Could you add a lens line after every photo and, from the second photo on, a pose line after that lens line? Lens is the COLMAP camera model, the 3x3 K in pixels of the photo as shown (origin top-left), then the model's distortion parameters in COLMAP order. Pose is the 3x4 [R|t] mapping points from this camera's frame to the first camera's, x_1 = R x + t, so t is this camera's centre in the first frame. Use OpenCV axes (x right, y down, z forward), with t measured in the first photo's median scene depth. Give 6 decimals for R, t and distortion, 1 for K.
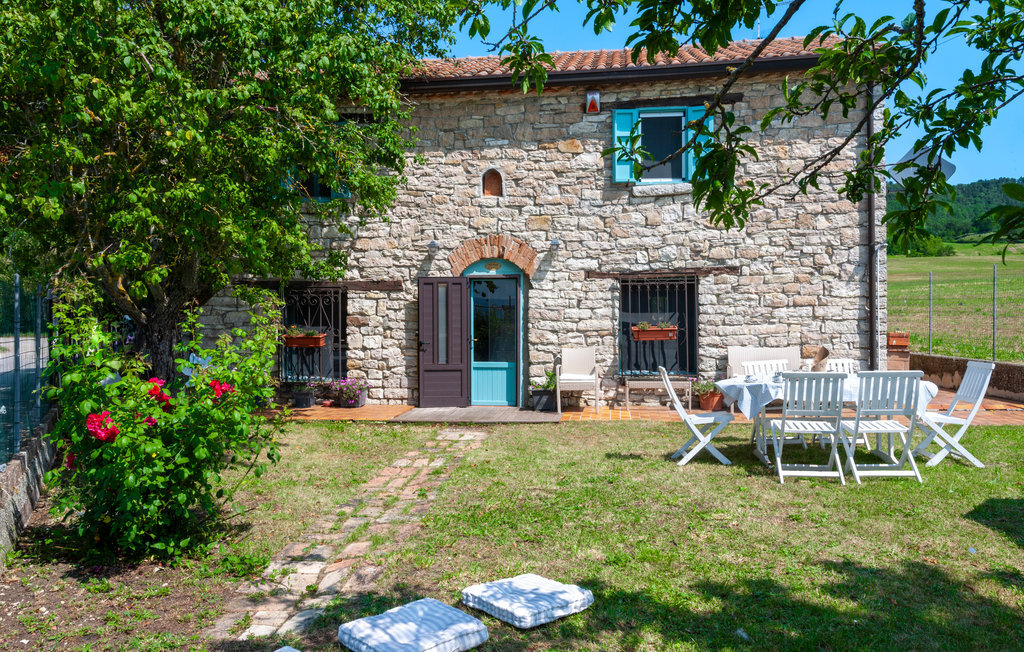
lens RADIAL K [[785.9, 0, 511.9], [0, 785.9, 329.9], [0, 0, 1]] dist [0.054819, 0.000832]
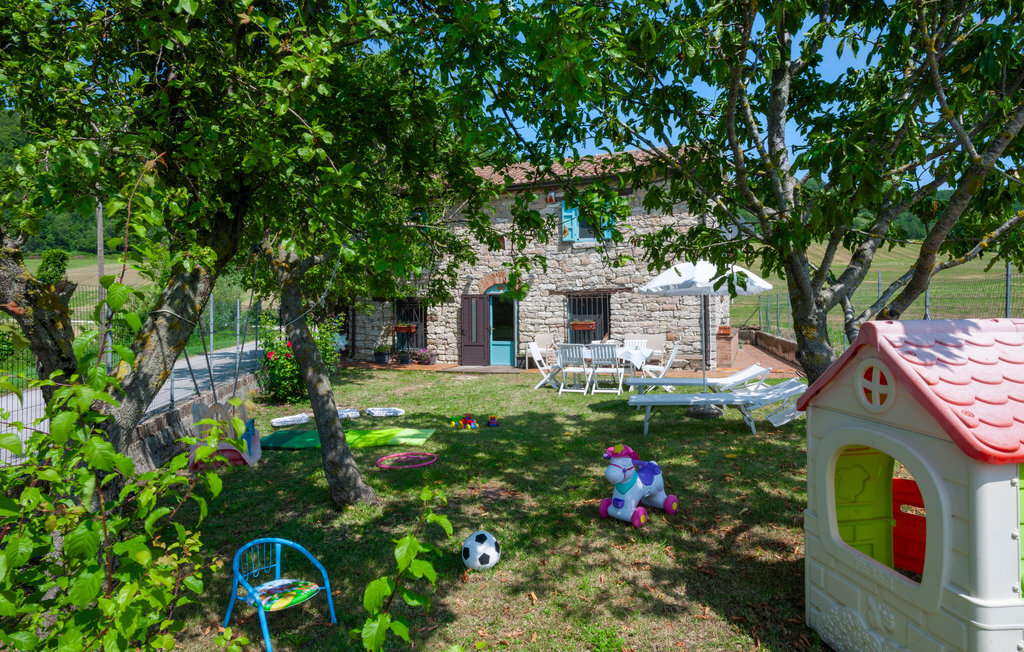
lens RADIAL K [[655.2, 0, 512.2], [0, 655.2, 322.6], [0, 0, 1]] dist [-0.001144, -0.000010]
pose [[0.965466, 0.003359, -0.260507, 0.399719], [-0.003146, 0.999994, 0.001236, -0.004196], [0.260510, -0.000373, 0.965471, -0.455380]]
